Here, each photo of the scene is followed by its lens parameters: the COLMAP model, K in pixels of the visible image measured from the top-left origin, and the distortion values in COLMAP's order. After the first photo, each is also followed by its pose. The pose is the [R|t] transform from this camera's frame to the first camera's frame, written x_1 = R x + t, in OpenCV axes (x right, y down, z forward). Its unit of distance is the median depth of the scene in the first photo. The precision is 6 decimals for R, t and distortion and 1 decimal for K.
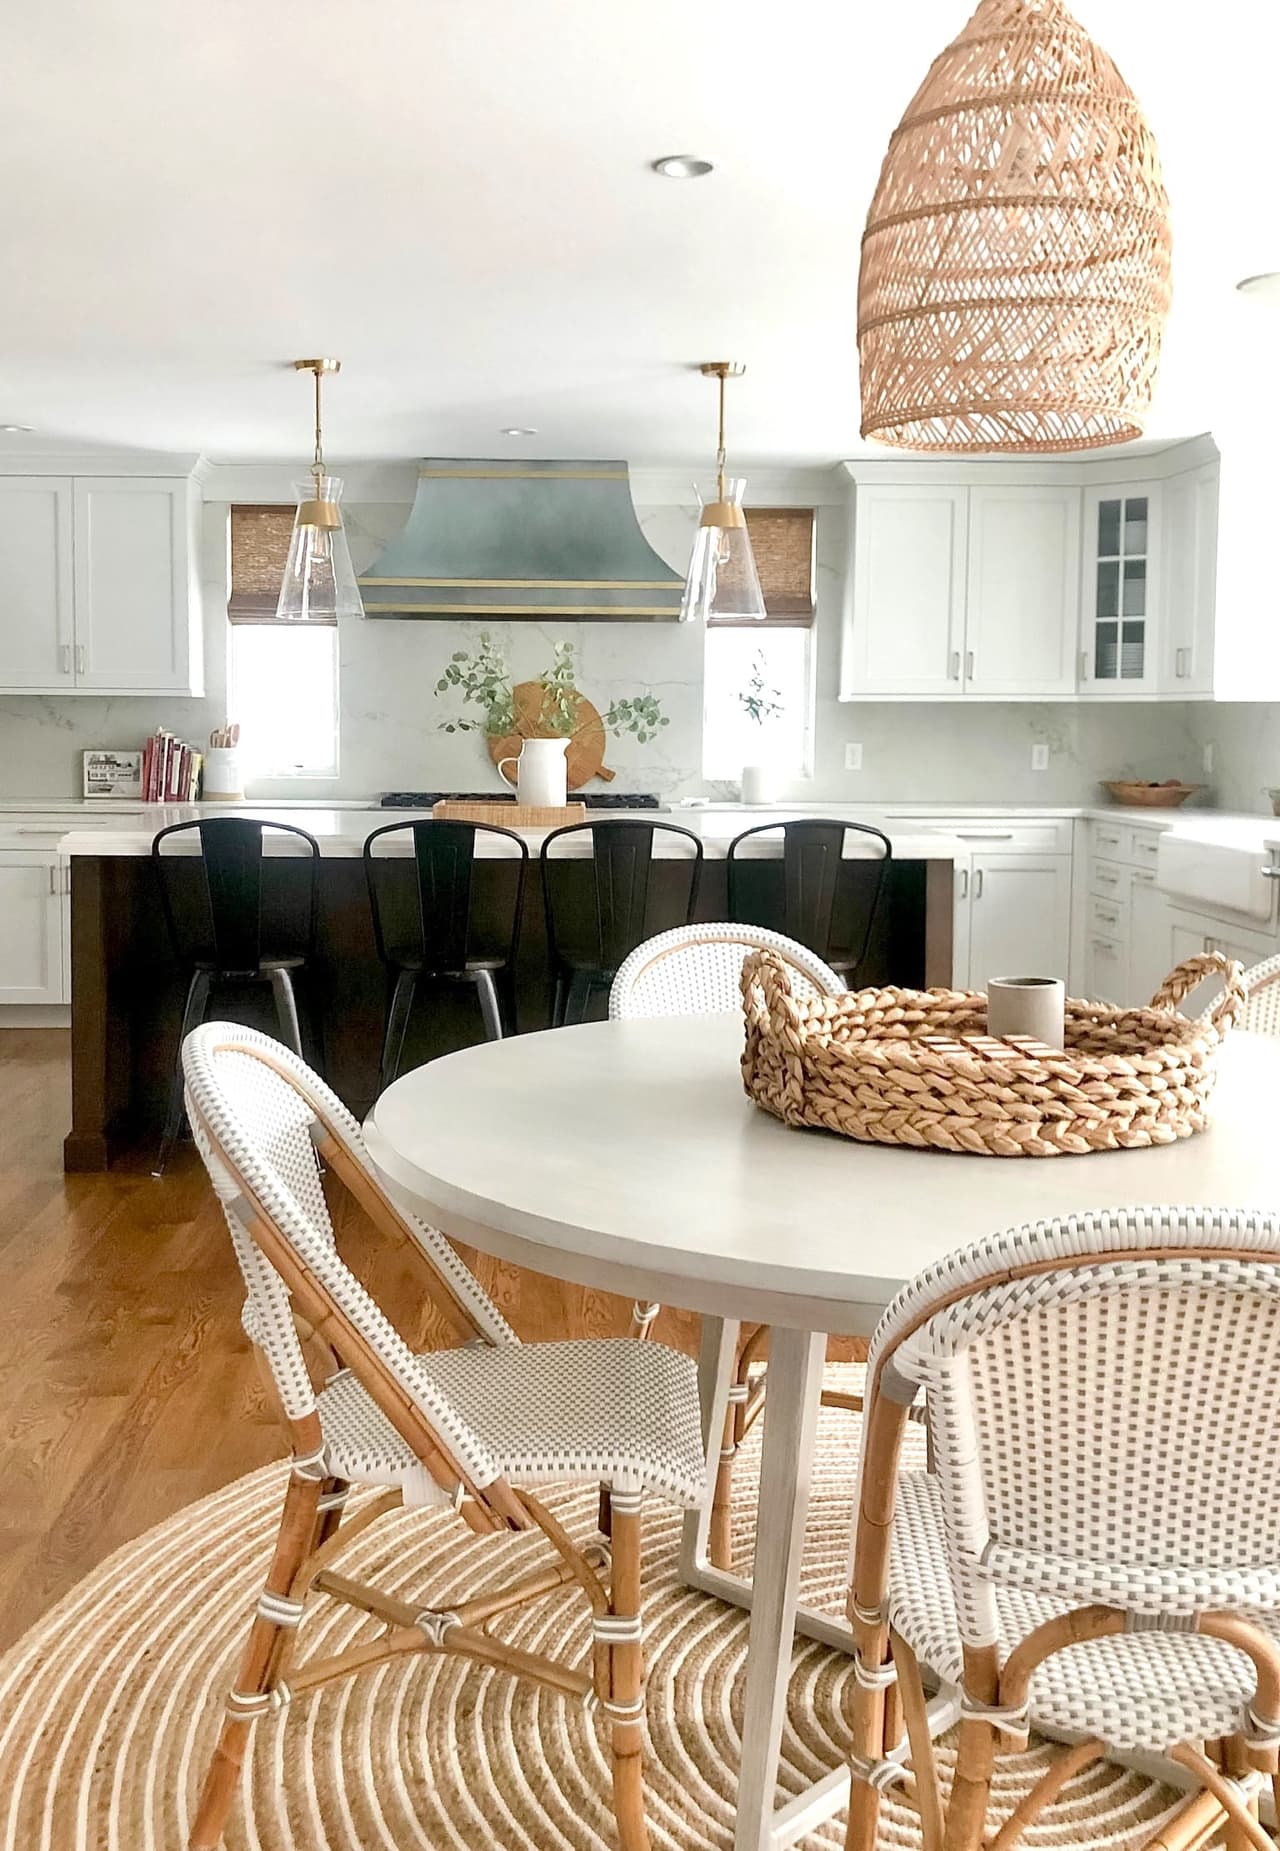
lens RADIAL K [[1870.4, 0, 592.9], [0, 1870.4, 861.3], [0, 0, 1]] dist [0.035802, 0.000000]
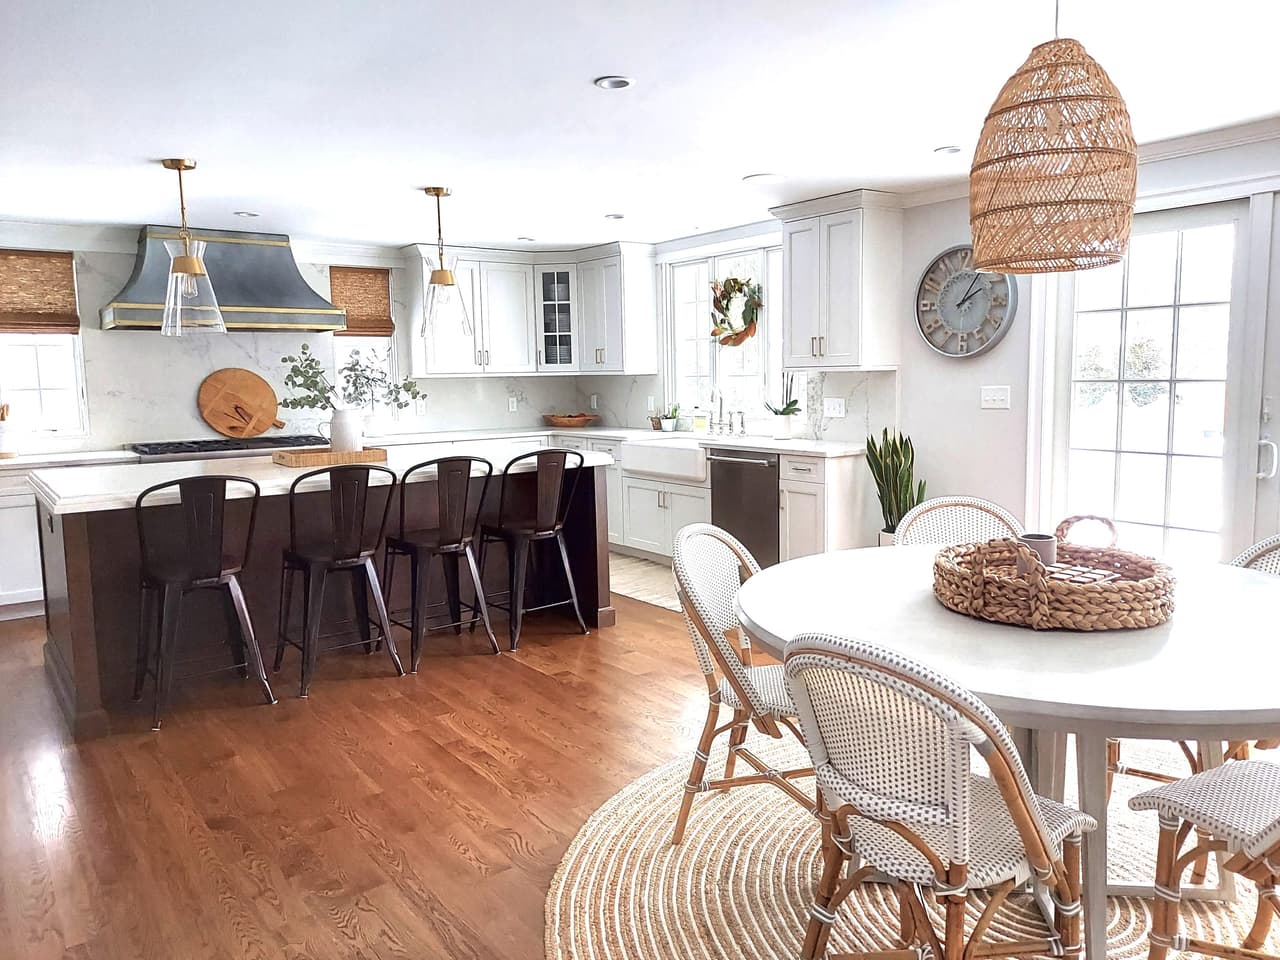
lens RADIAL K [[945.0, 0, 648.1], [0, 945.0, 479.0], [0, 0, 1]] dist [0.049259, -0.033374]
pose [[0.816714, -0.085482, 0.570677, -0.226008], [0.064530, 0.996293, 0.056885, -0.027290], [-0.573424, -0.009634, 0.819202, 0.128977]]
